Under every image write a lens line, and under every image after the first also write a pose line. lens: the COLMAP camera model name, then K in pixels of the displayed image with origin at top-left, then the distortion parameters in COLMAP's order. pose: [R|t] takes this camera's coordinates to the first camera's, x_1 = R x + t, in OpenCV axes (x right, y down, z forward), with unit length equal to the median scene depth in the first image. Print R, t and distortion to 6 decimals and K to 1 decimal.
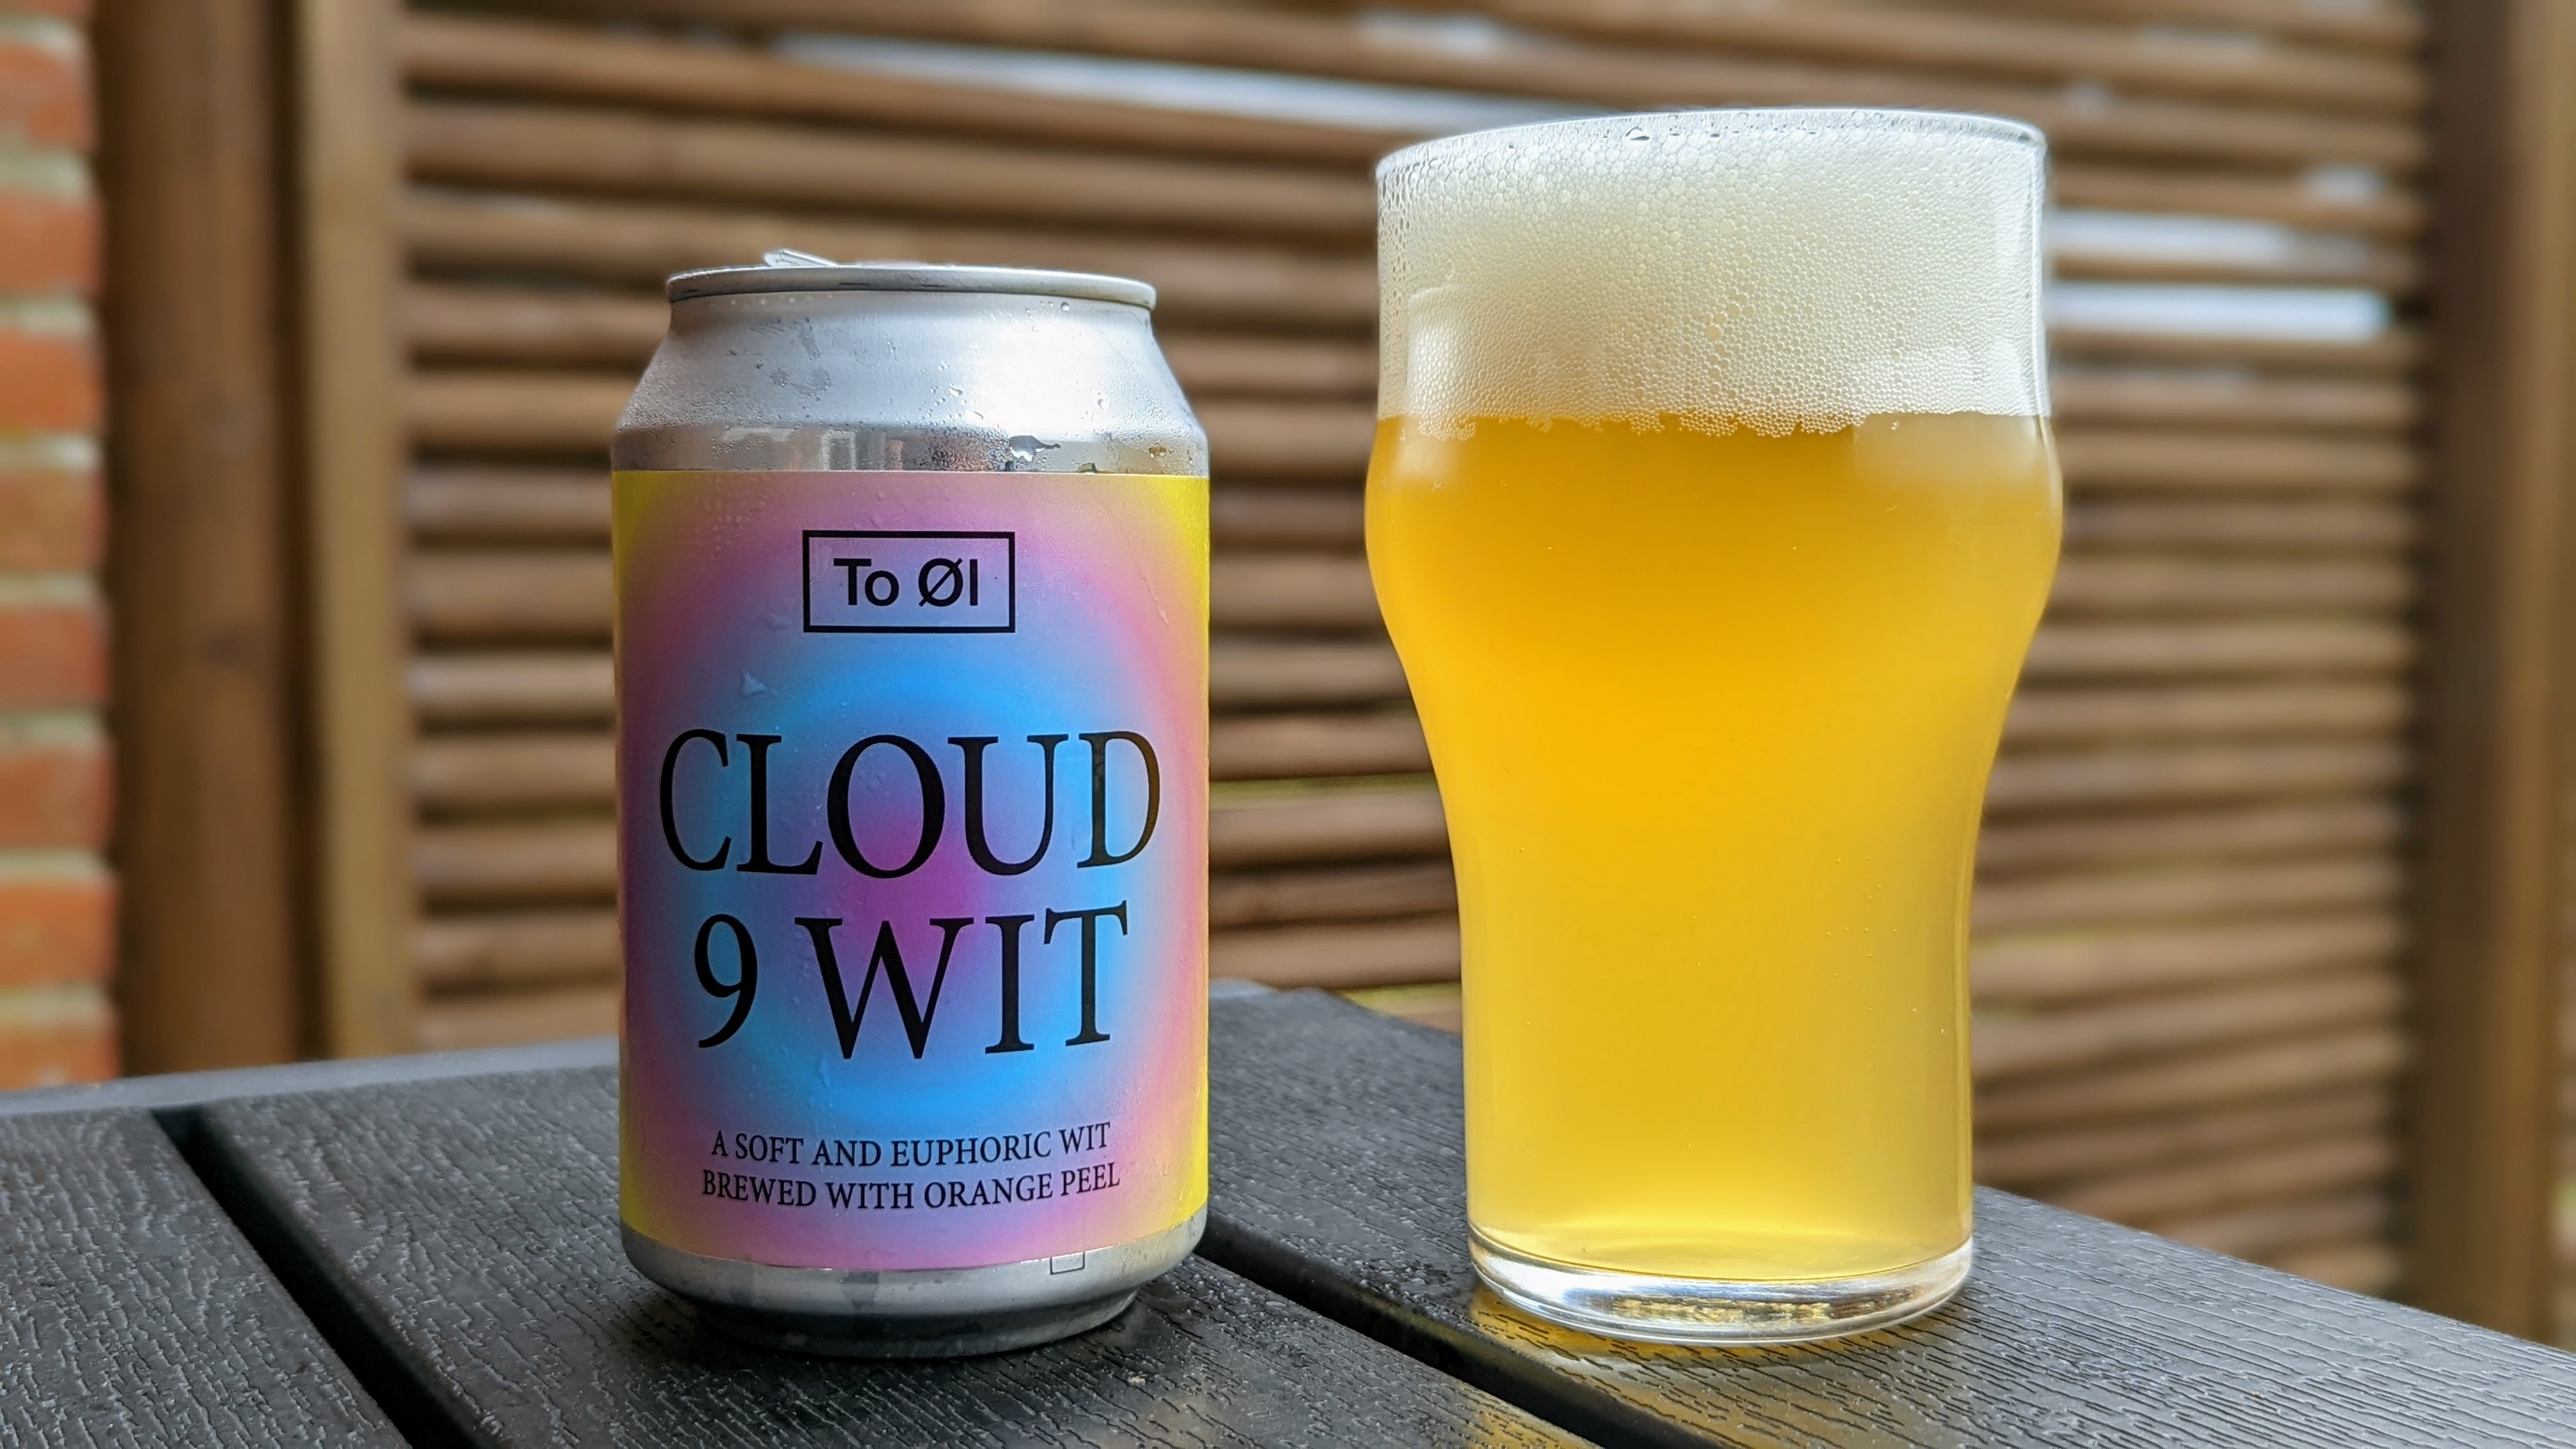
lens RADIAL K [[1890.7, 0, 1292.4], [0, 1890.7, 762.1], [0, 0, 1]] dist [0.001531, -0.001704]
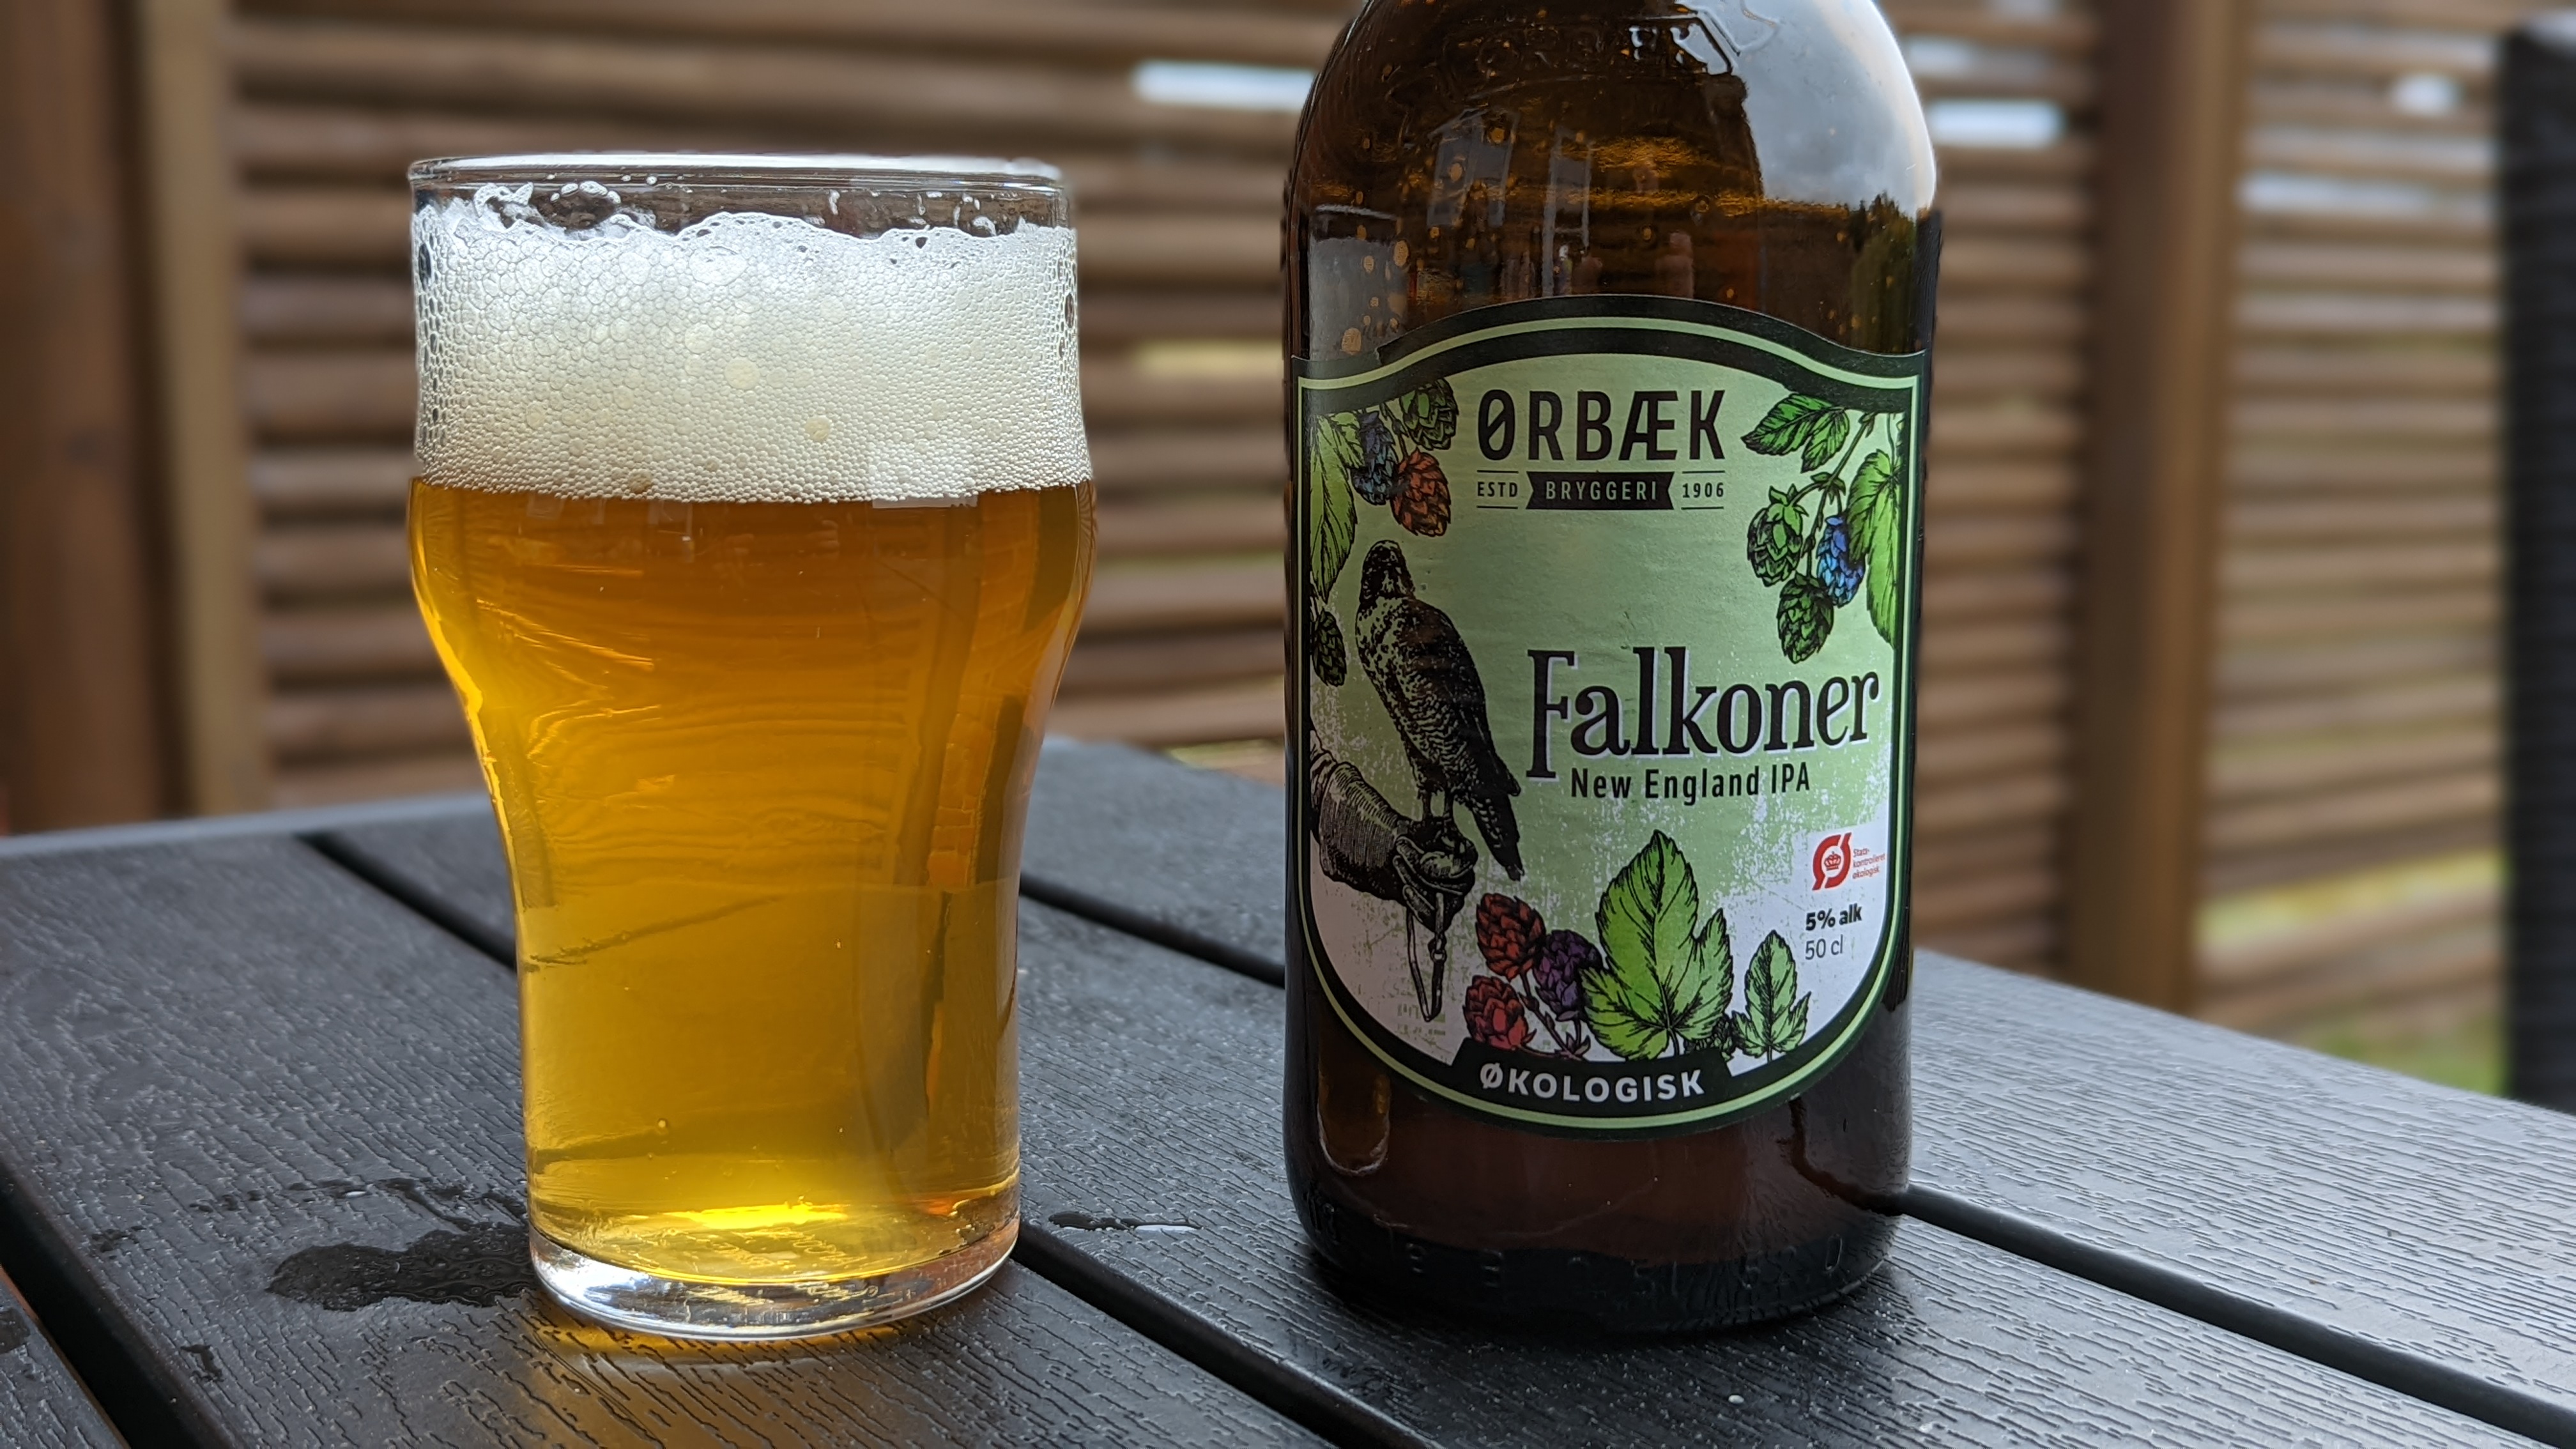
lens RADIAL K [[1890.7, 0, 1292.4], [0, 1890.7, 762.1], [0, 0, 1]] dist [0.001531, -0.001704]
pose [[0.992060, -0.016031, 0.124738, -0.012213], [0.000462, 0.992301, 0.123852, -0.013105], [-0.125763, -0.122811, 0.984429, -0.145081]]
